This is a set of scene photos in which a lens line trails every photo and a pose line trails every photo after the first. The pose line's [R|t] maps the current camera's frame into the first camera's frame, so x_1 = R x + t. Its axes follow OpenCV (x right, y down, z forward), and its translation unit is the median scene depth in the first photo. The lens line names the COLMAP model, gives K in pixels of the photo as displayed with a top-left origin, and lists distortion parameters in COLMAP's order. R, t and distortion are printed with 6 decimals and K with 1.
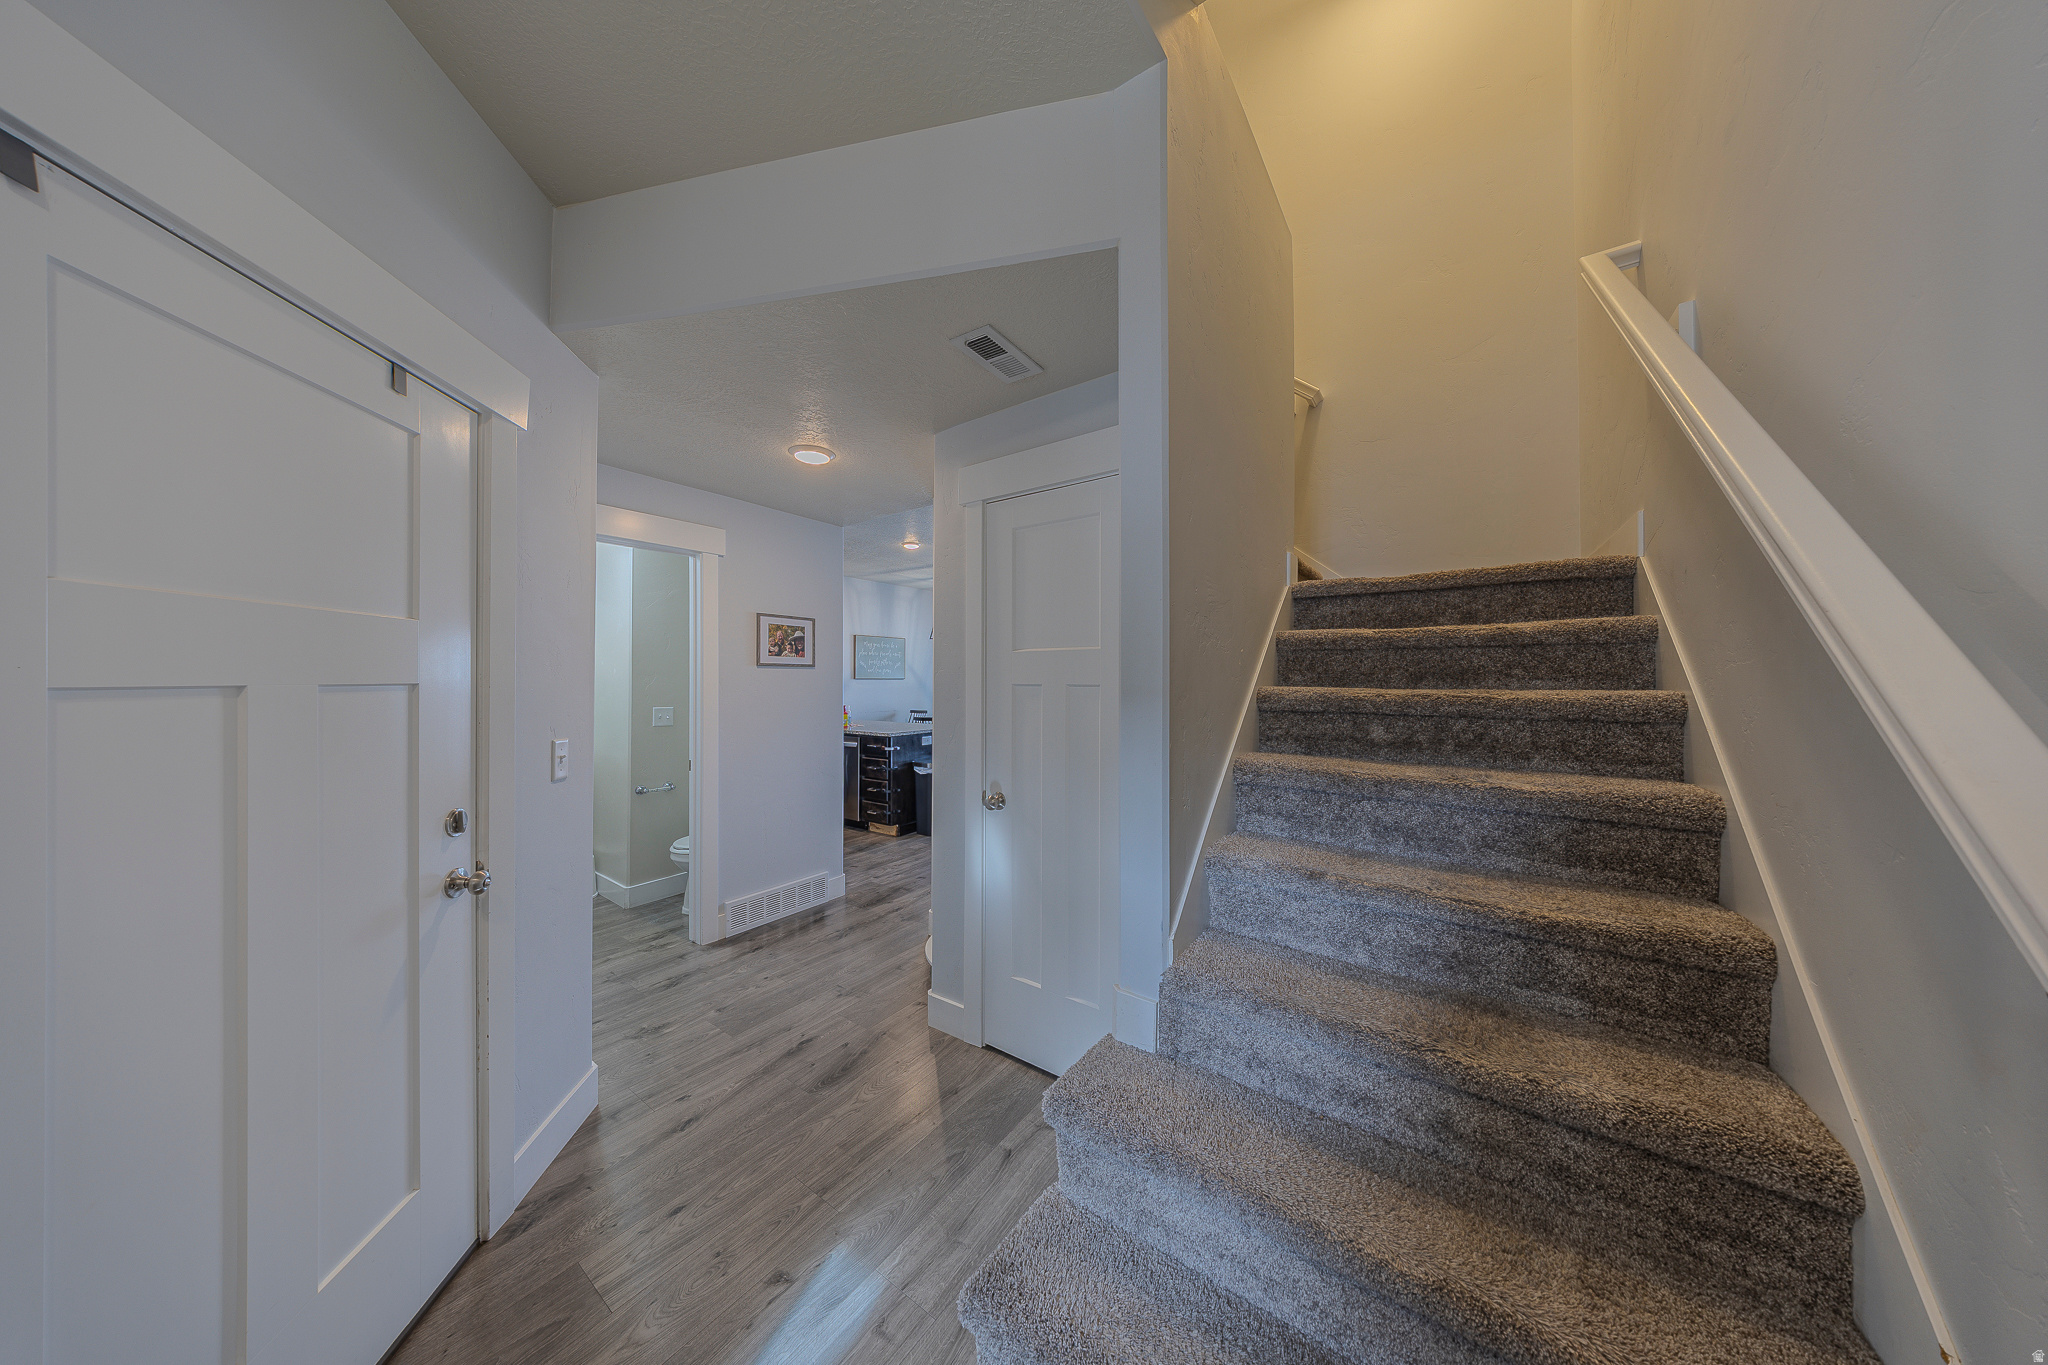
lens RADIAL K [[588.5, 0, 1021.3], [0, 588.5, 674.3], [0, 0, 1]] dist [-0.005039, -0.000043]
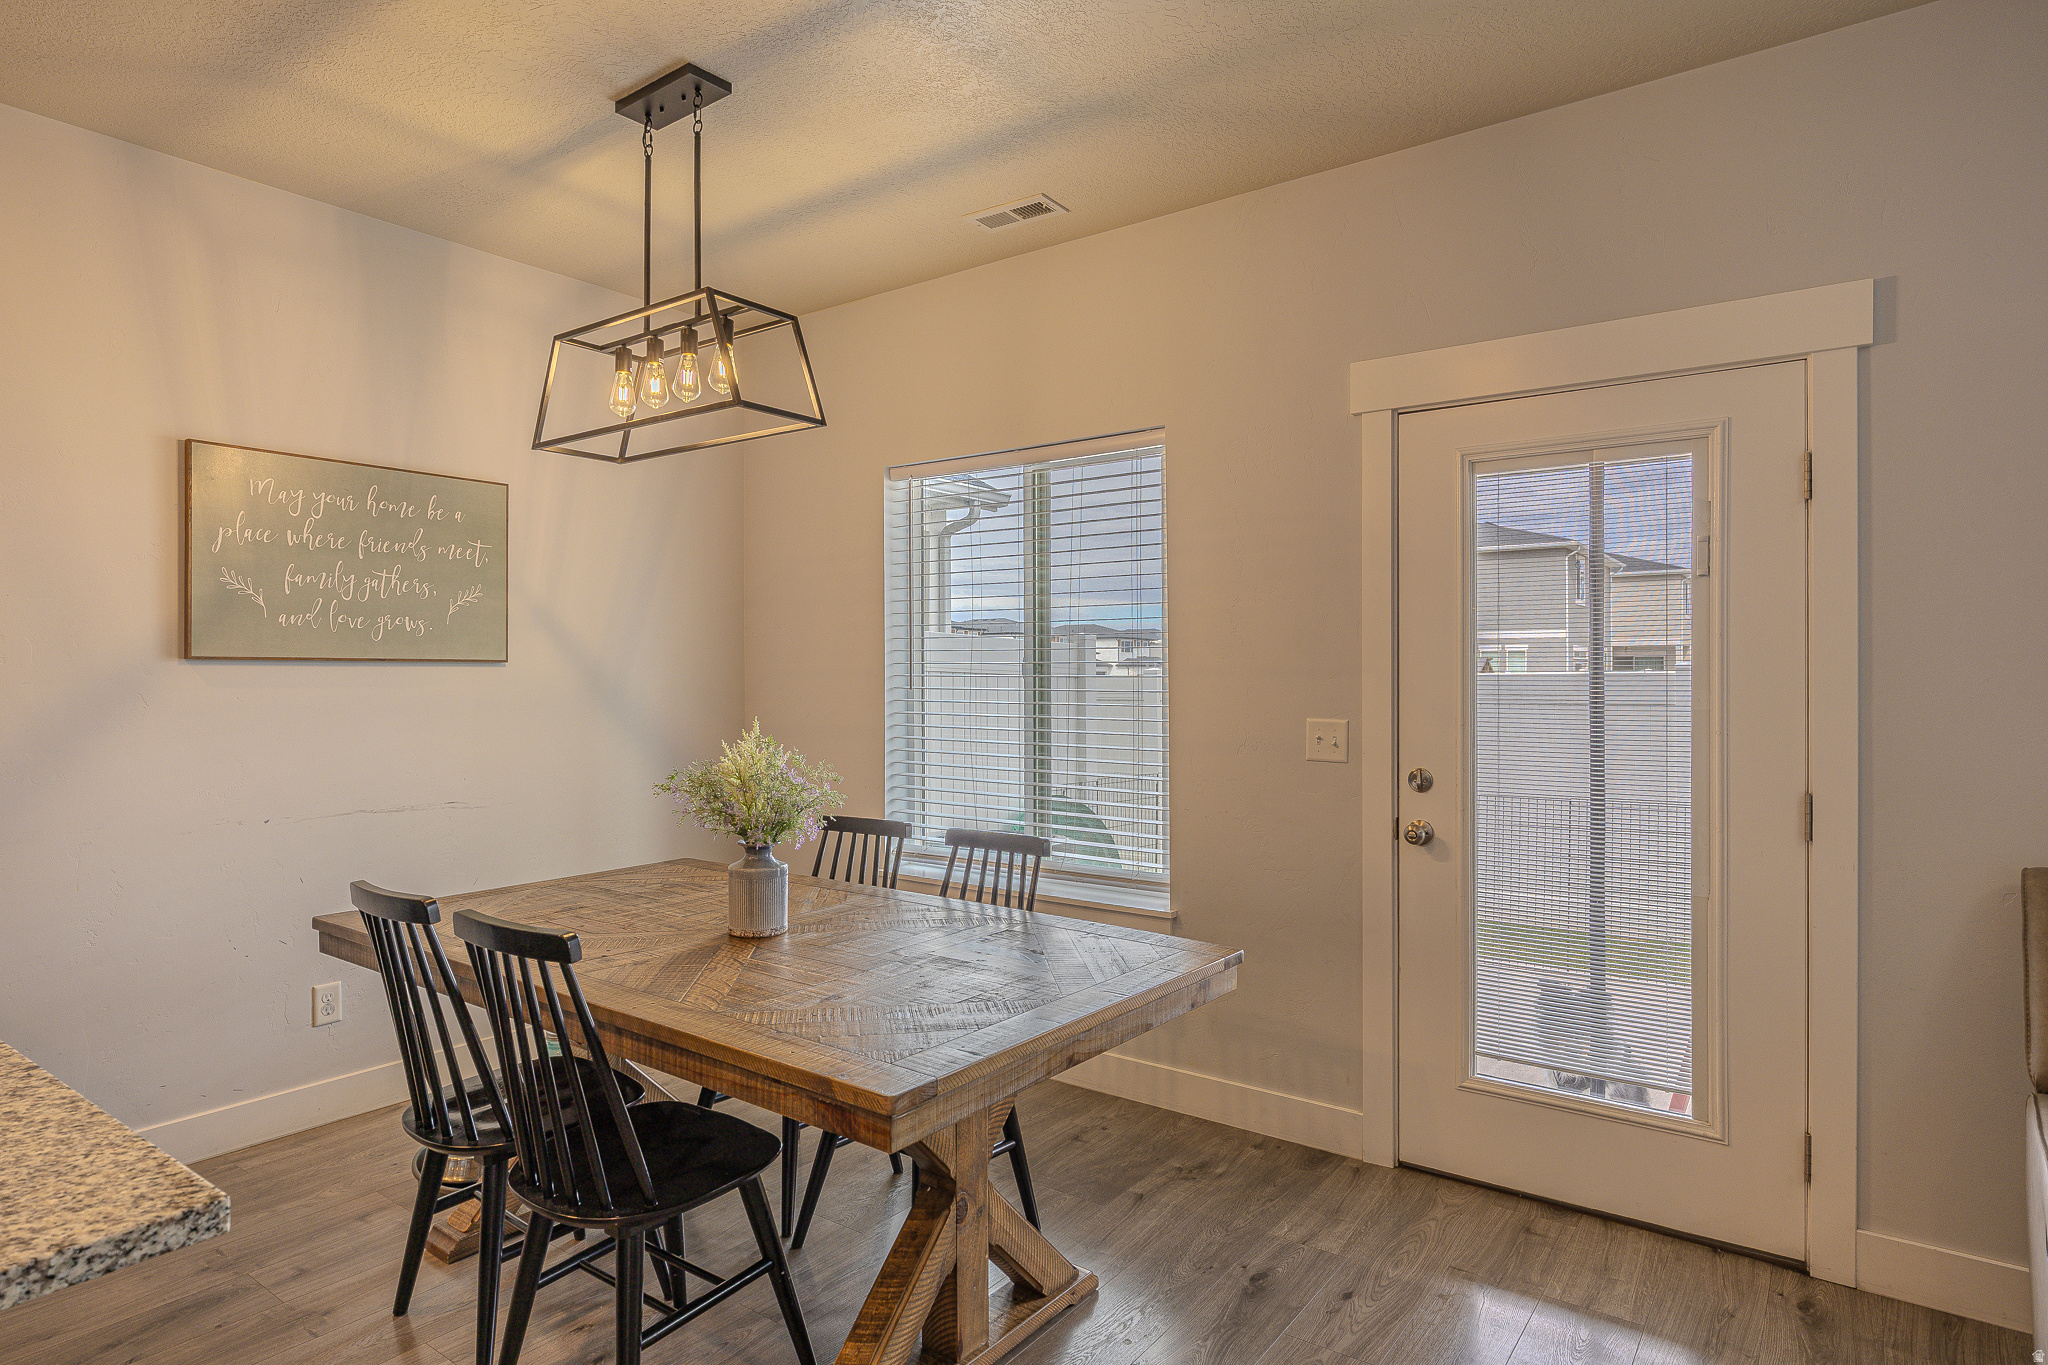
lens RADIAL K [[1120.8, 0, 1013.2], [0, 1120.8, 678.8], [0, 0, 1]] dist [0.022514, -0.012664]
pose [[0.999843, 0.000704, -0.017714, 0.007851], [-0.000493, 0.999929, 0.011906, 0.010037], [0.017721, -0.011896, 0.999772, 0.609783]]
